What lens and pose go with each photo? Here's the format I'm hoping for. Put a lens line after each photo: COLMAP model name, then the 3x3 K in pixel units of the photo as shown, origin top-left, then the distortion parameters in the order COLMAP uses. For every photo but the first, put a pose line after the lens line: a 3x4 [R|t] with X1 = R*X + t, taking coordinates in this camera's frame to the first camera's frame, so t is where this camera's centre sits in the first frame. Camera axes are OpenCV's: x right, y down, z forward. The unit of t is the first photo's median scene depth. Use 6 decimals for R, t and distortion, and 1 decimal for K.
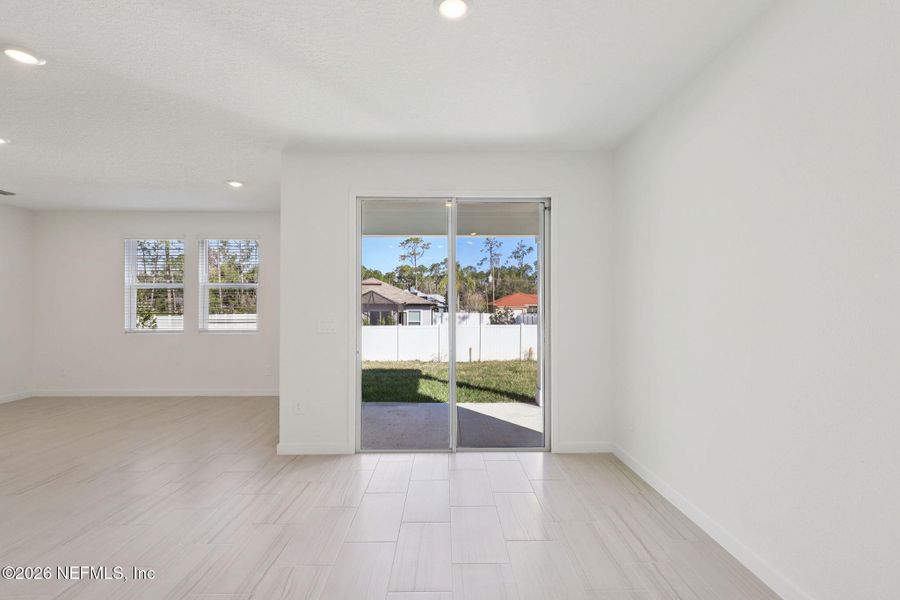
lens RADIAL K [[408.7, 0, 448.1], [0, 408.7, 303.4], [0, 0, 1]] dist [0.002817, -0.000492]
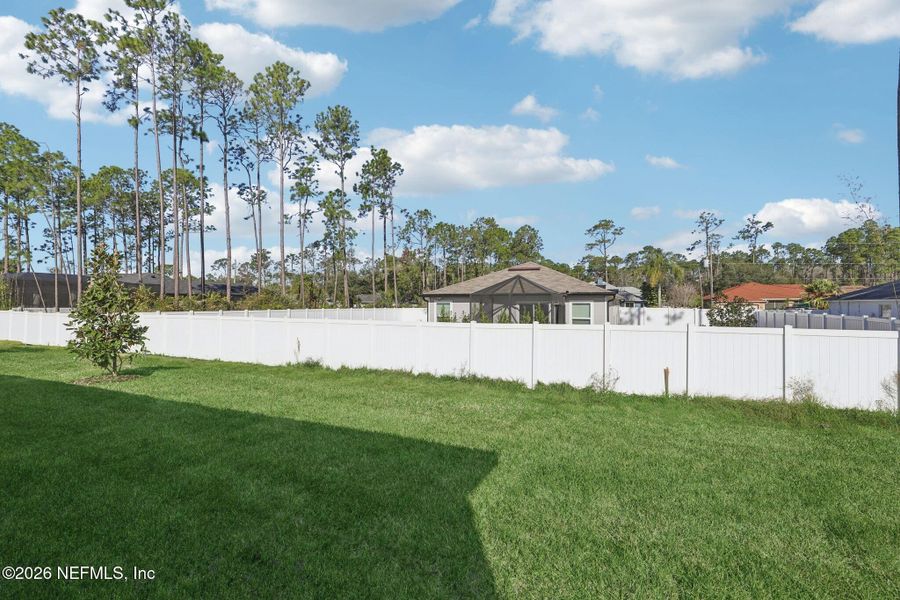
lens RADIAL K [[408.7, 0, 448.8], [0, 408.7, 299.2], [0, 0, 1]] dist [0.002817, -0.000492]
pose [[0.897021, -0.003747, -0.441972, 0.007220], [0.003213, 0.999993, -0.001957, 0.003486], [0.441976, 0.000335, 0.897027, 0.078574]]
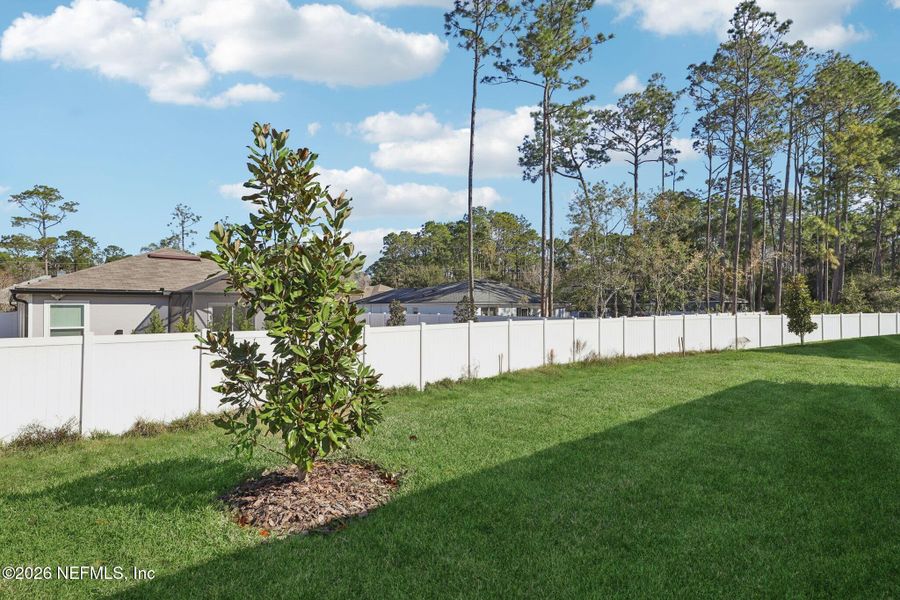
lens RADIAL K [[482.2, 0, 449.3], [0, 482.2, 304.1], [0, 0, 1]] dist [-0.001732, -0.000521]
pose [[0.752350, 0.003067, 0.658756, -0.114018], [-0.004183, 0.999991, 0.000122, 0.004486], [-0.658750, -0.002847, 0.752356, 0.087019]]
